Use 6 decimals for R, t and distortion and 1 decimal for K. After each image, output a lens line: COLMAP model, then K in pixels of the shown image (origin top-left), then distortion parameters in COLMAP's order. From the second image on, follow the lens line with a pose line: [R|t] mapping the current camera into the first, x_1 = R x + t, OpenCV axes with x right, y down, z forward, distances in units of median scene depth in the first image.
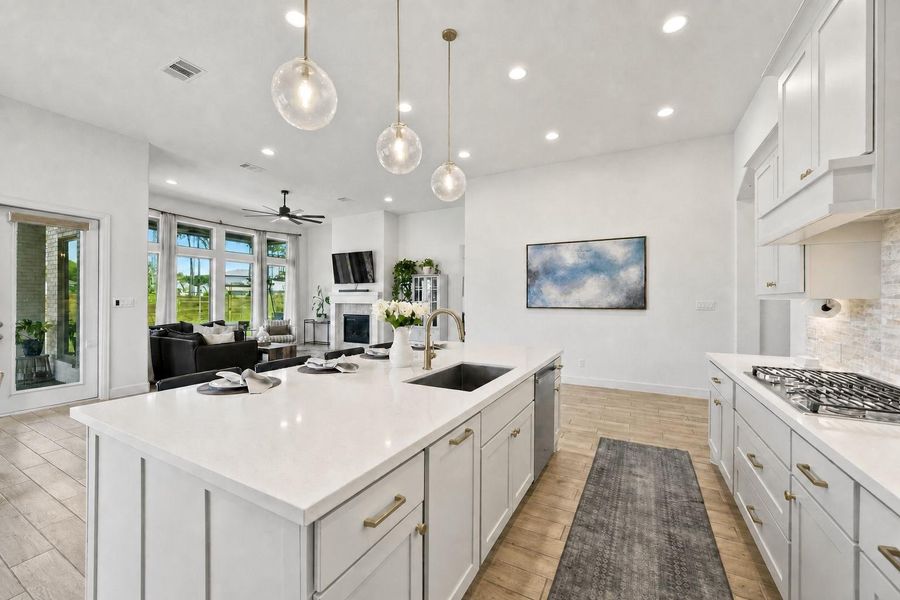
lens RADIAL K [[350.0, 0, 445.2], [0, 350.0, 299.0], [0, 0, 1]] dist [-0.013272, 0.002639]
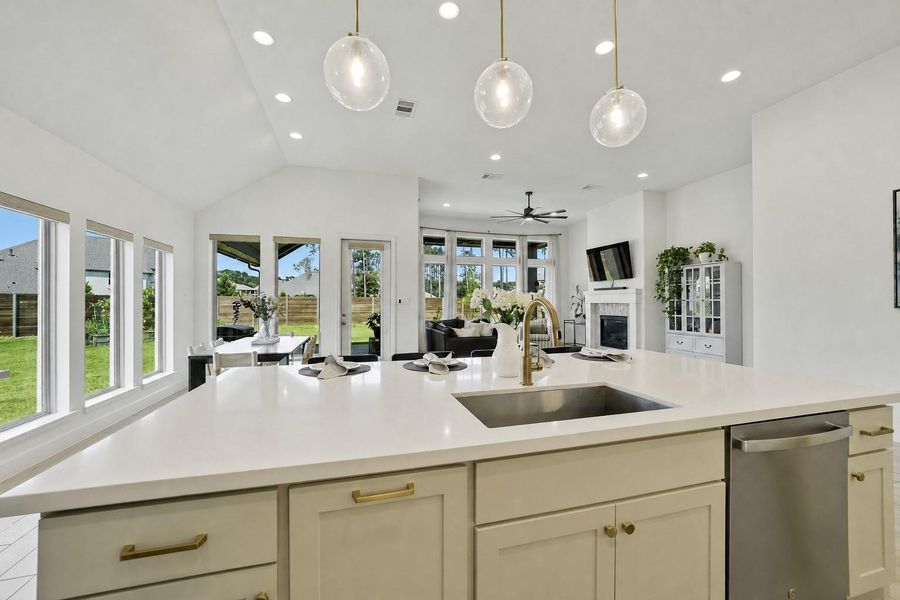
lens RADIAL K [[350.0, 0, 455.1], [0, 350.0, 301.6], [0, 0, 1]] dist [-0.013272, 0.002639]
pose [[0.707521, -0.005184, -0.706673, 0.093573], [0.006026, 0.999981, -0.001303, 0.008491], [0.706666, -0.003336, 0.707539, 0.104438]]
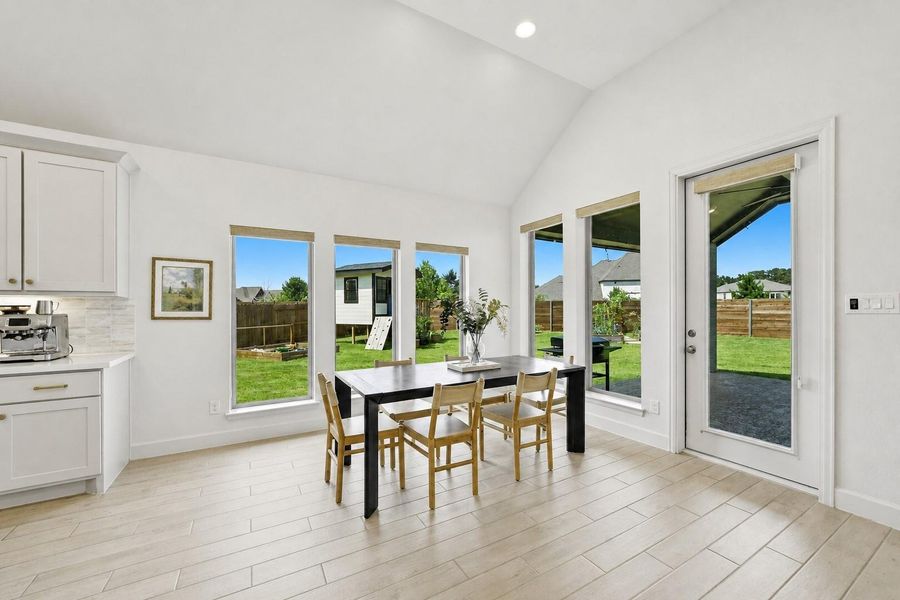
lens RADIAL K [[350.0, 0, 447.7], [0, 350.0, 307.4], [0, 0, 1]] dist [-0.013272, 0.002639]
pose [[-0.519989, -0.003805, -0.854165, -0.158878], [0.003024, 0.999976, -0.006295, 0.014795], [0.854168, -0.005856, -0.519964, 0.490993]]
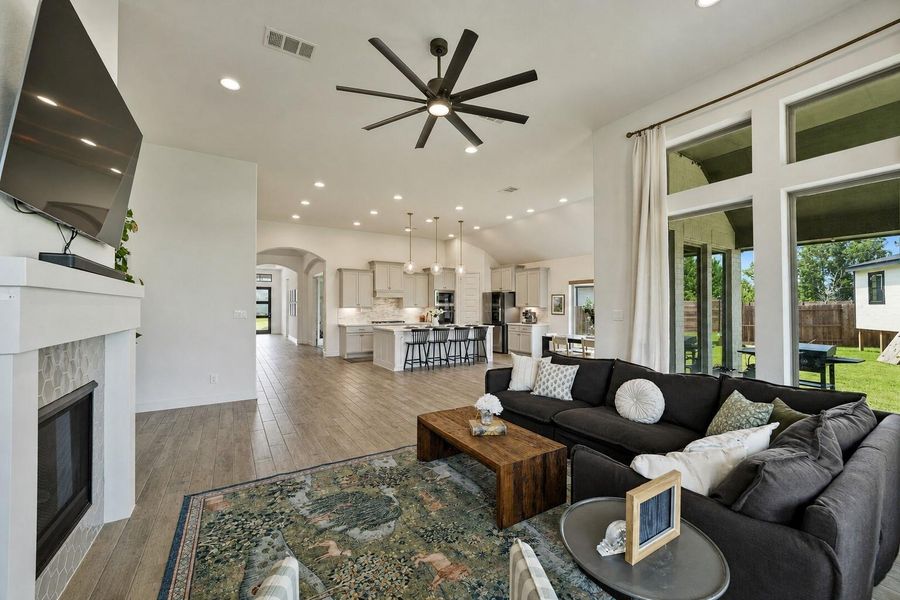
lens RADIAL K [[350.0, 0, 455.0], [0, 350.0, 305.8], [0, 0, 1]] dist [-0.013272, 0.002639]
pose [[-0.879598, -0.003462, 0.475705, -0.656350], [-0.005593, 0.999980, -0.003064, -0.001244], [-0.475685, -0.005356, -0.879599, 1.360411]]
